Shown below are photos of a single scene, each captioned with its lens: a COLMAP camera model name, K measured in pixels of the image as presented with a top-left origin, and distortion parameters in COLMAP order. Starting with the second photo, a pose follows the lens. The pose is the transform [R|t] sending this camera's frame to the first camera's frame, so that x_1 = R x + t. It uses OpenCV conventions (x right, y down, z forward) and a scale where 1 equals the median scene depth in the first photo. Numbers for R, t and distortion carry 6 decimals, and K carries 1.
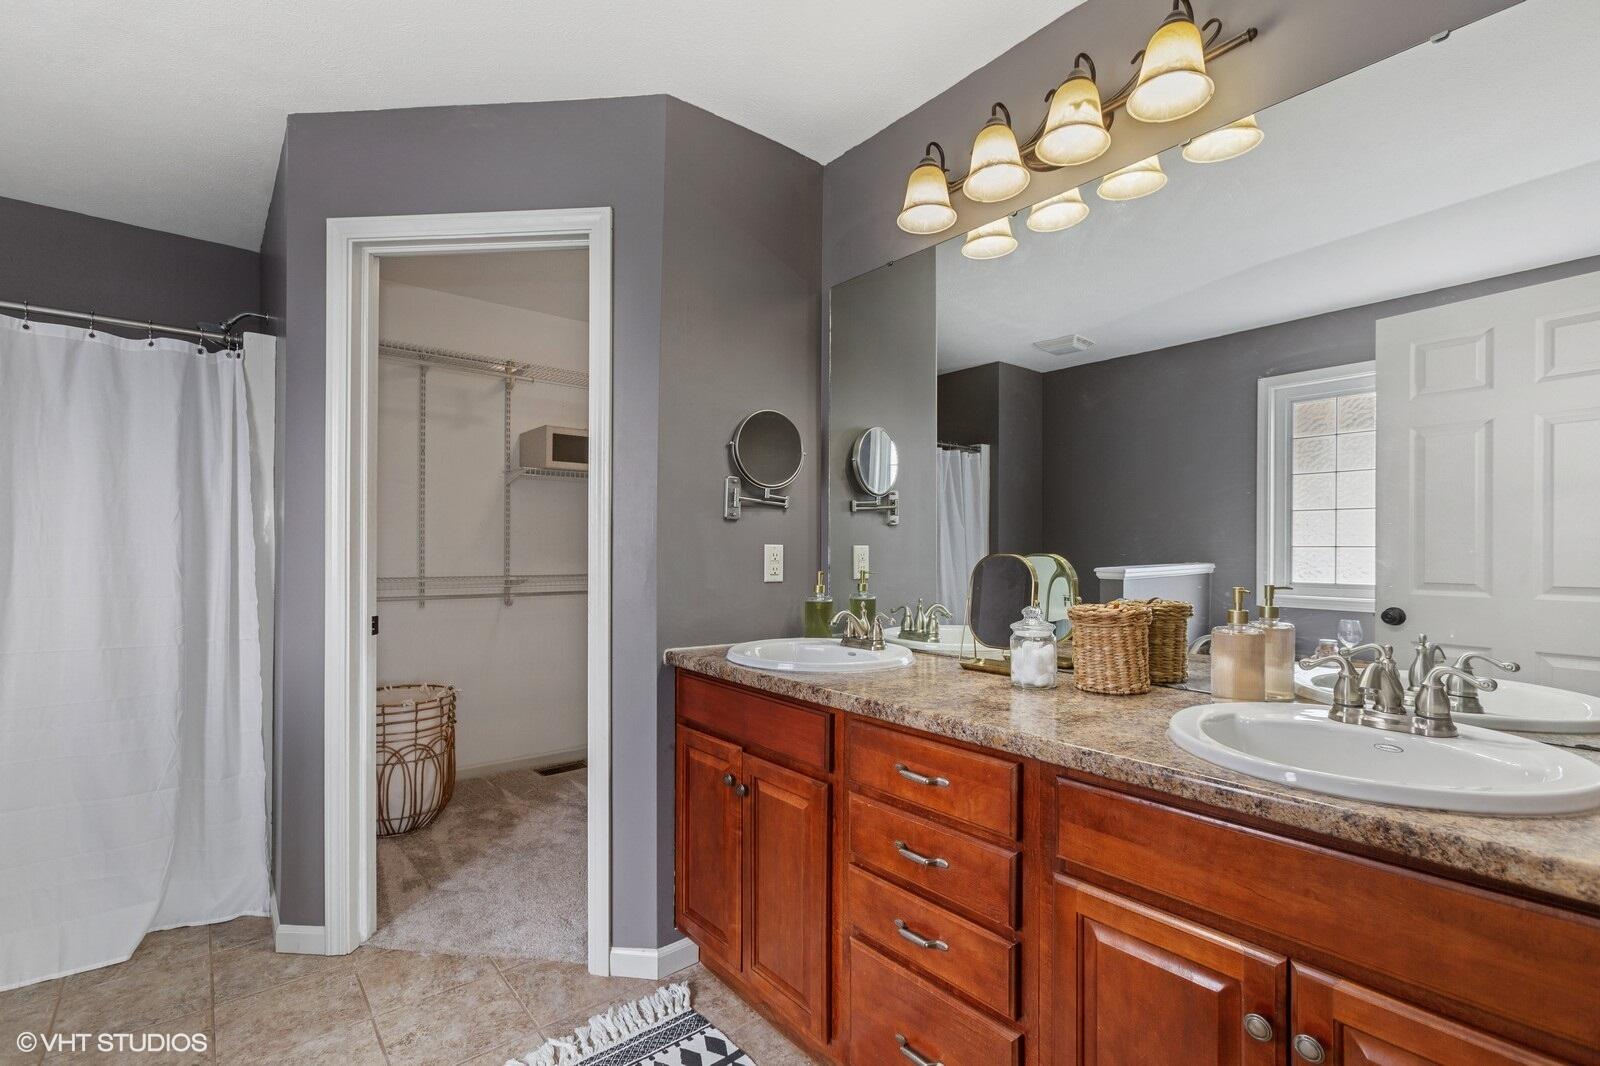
lens RADIAL K [[735.5, 0, 799.7], [0, 735.5, 542.9], [0, 0, 1]] dist [0.001093, -0.000126]
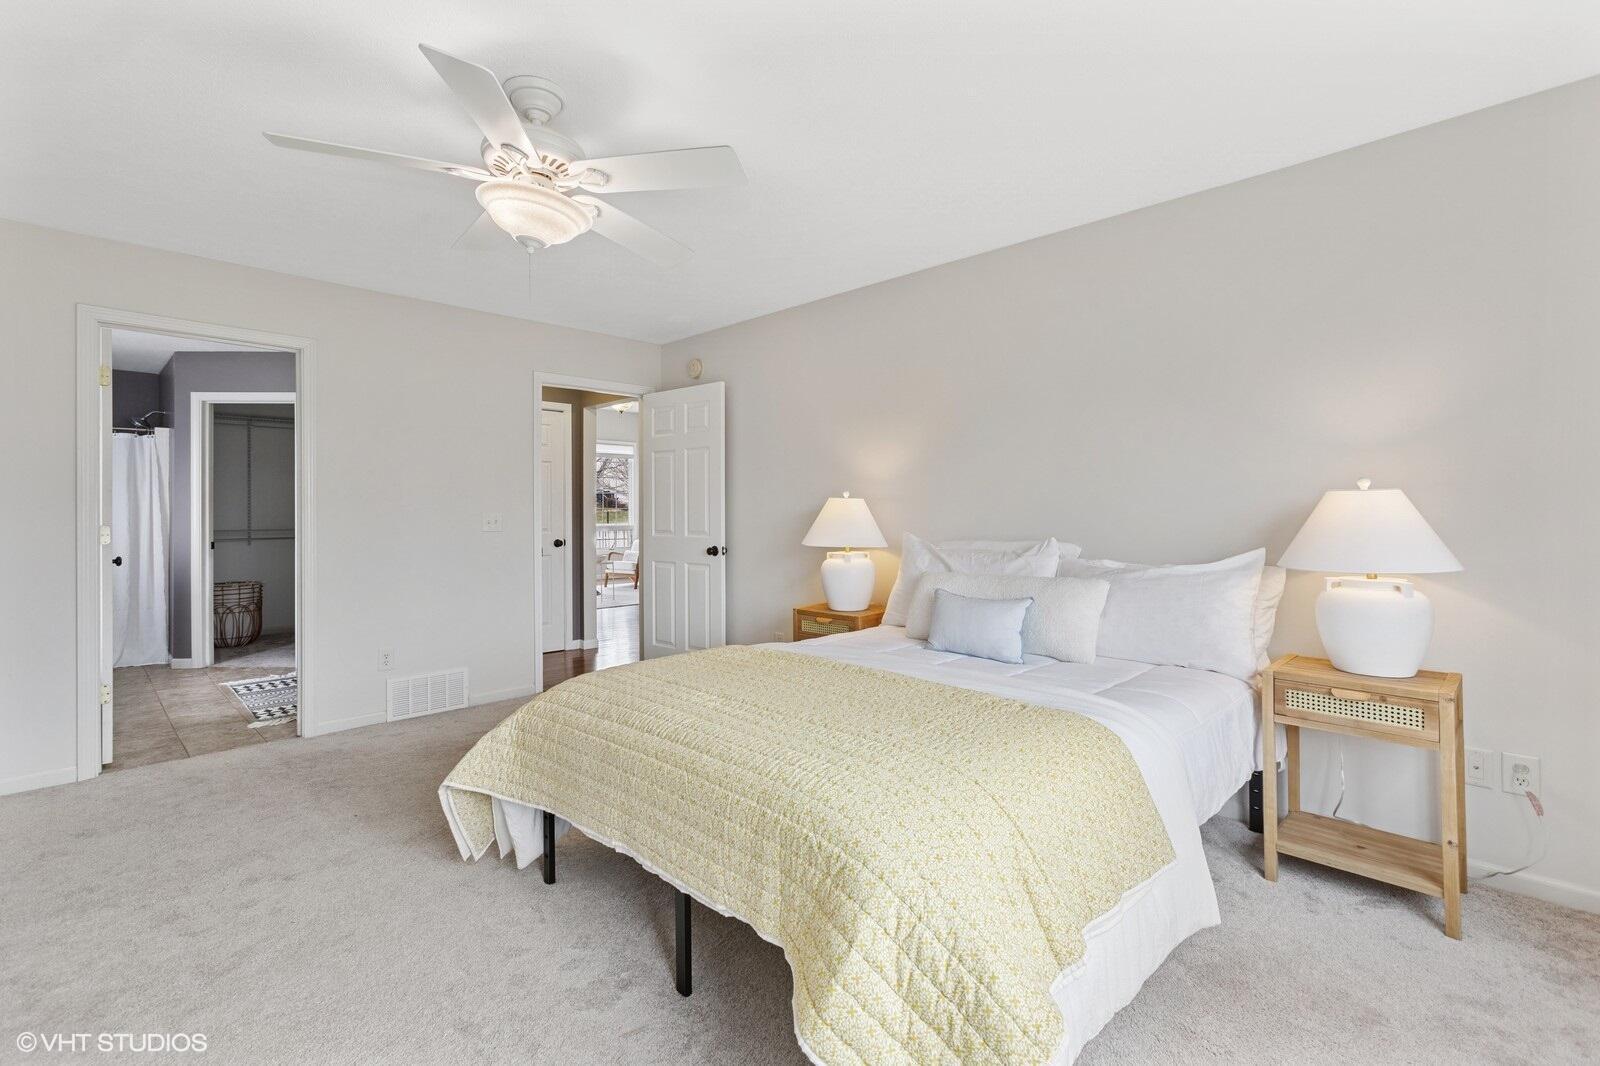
lens RADIAL K [[735.5, 0, 802.5], [0, 735.5, 503.1], [0, 0, 1]] dist [0.001093, -0.000126]
pose [[0.995372, -0.016696, 0.094635, 1.148507], [0.017704, 0.999795, -0.009831, 0.028866], [-0.094451, 0.011461, 0.995464, -1.630570]]
